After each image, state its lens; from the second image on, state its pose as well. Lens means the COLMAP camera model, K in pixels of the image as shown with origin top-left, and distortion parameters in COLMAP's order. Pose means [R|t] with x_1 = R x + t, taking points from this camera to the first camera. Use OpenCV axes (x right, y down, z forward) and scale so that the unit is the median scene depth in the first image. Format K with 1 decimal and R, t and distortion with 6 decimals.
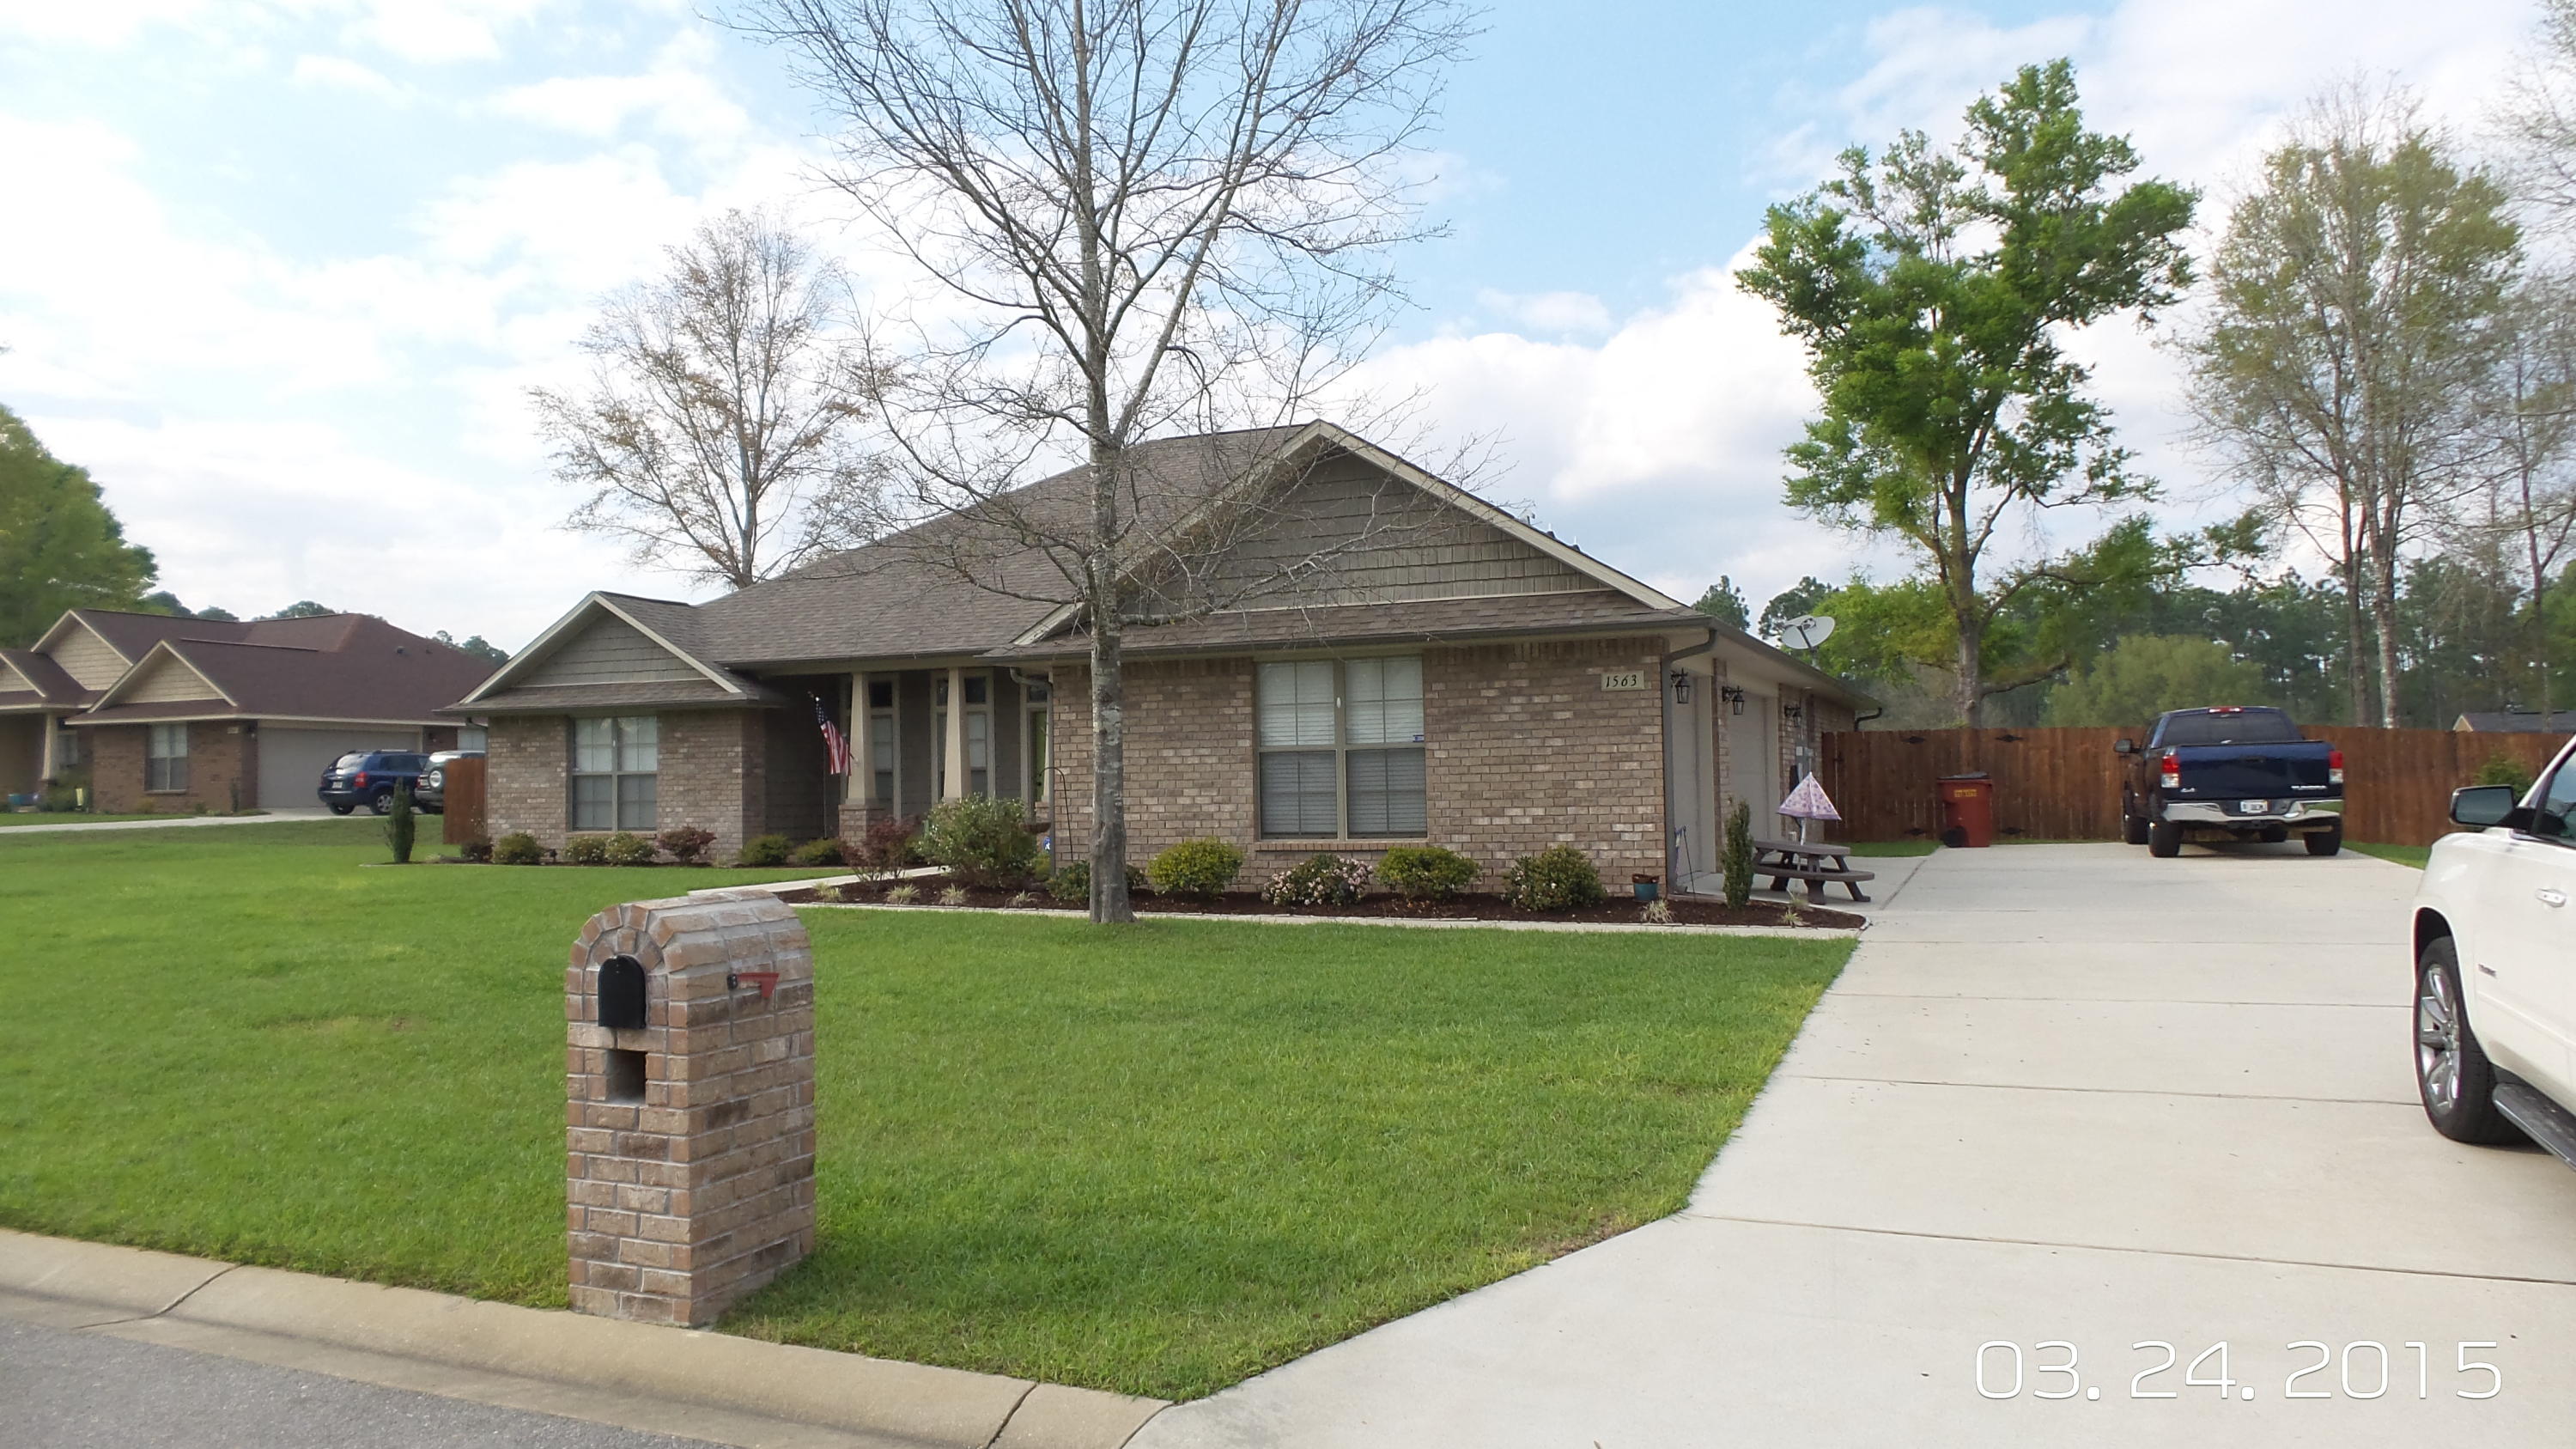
lens RADIAL K [[1760.4, 0, 1298.4], [0, 1760.4, 701.3], [0, 0, 1]] dist [-0.012671, 0.014982]
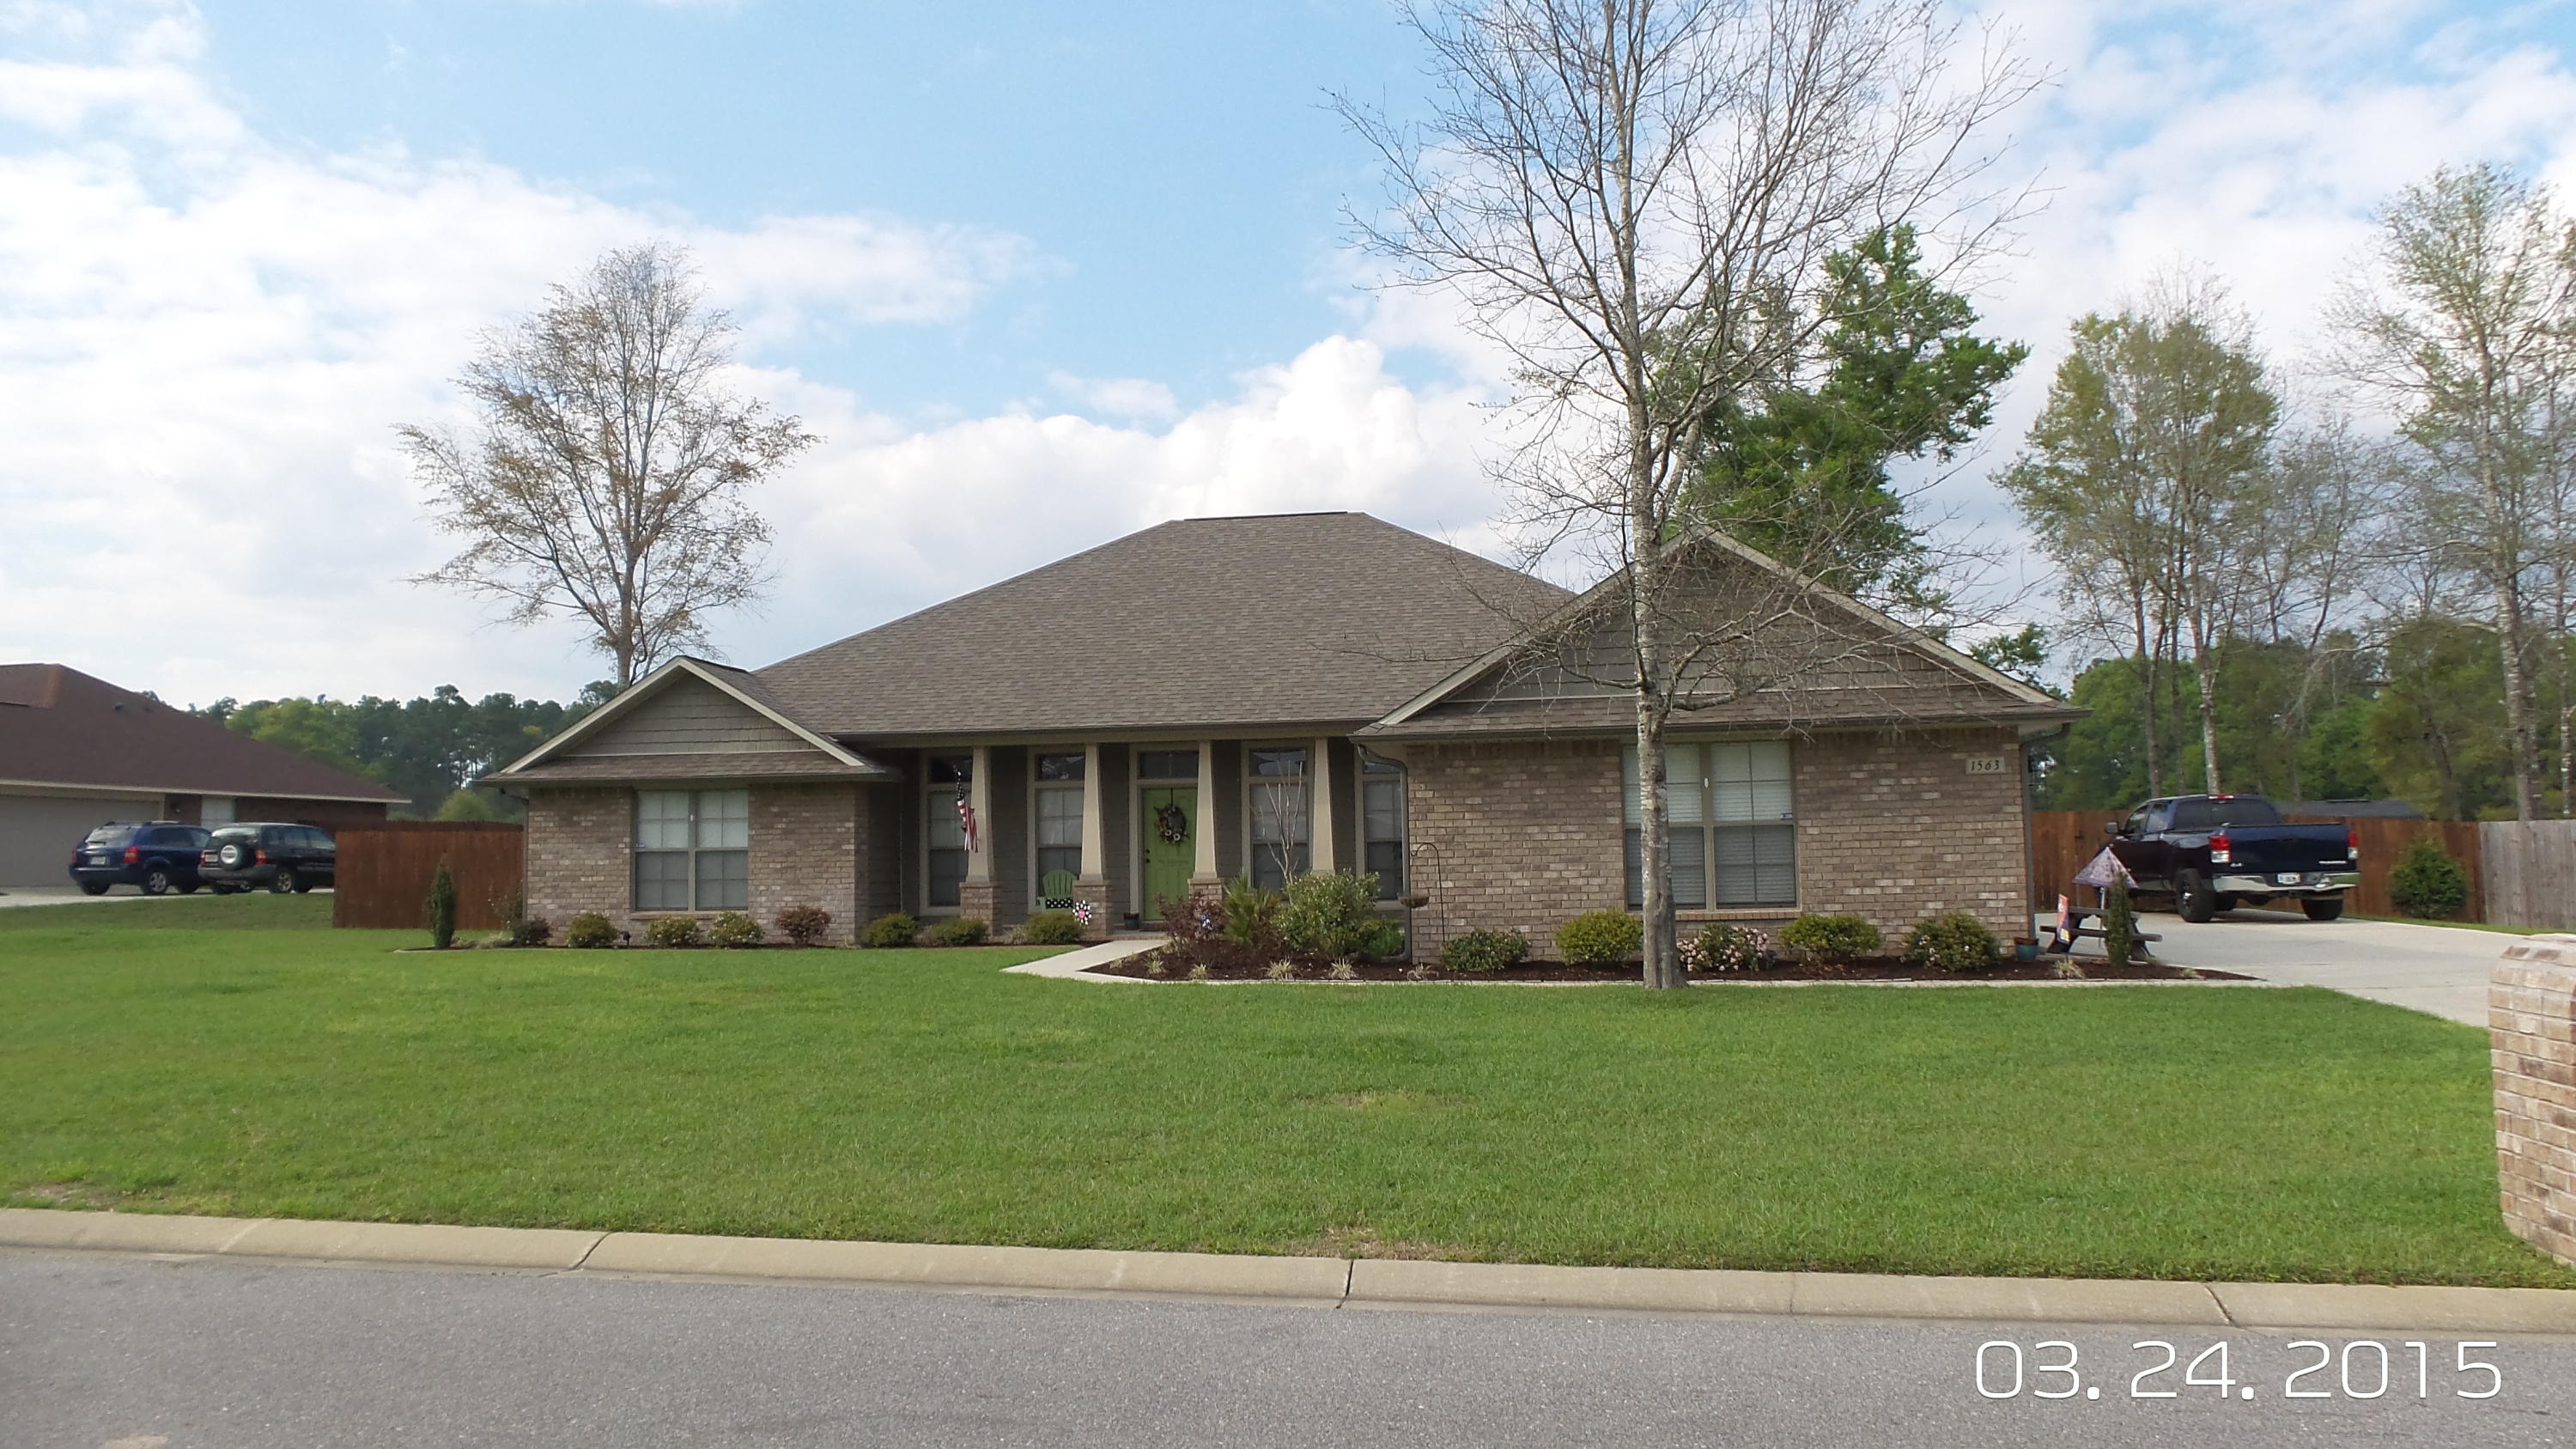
lens RADIAL K [[1760.4, 0, 1292.8], [0, 1760.4, 720.5], [0, 0, 1]] dist [-0.012671, 0.014982]
pose [[0.967435, 0.019525, 0.252366, -0.323892], [-0.010697, 0.999283, -0.036307, 0.002976], [-0.252894, 0.032425, 0.966951, 0.013333]]
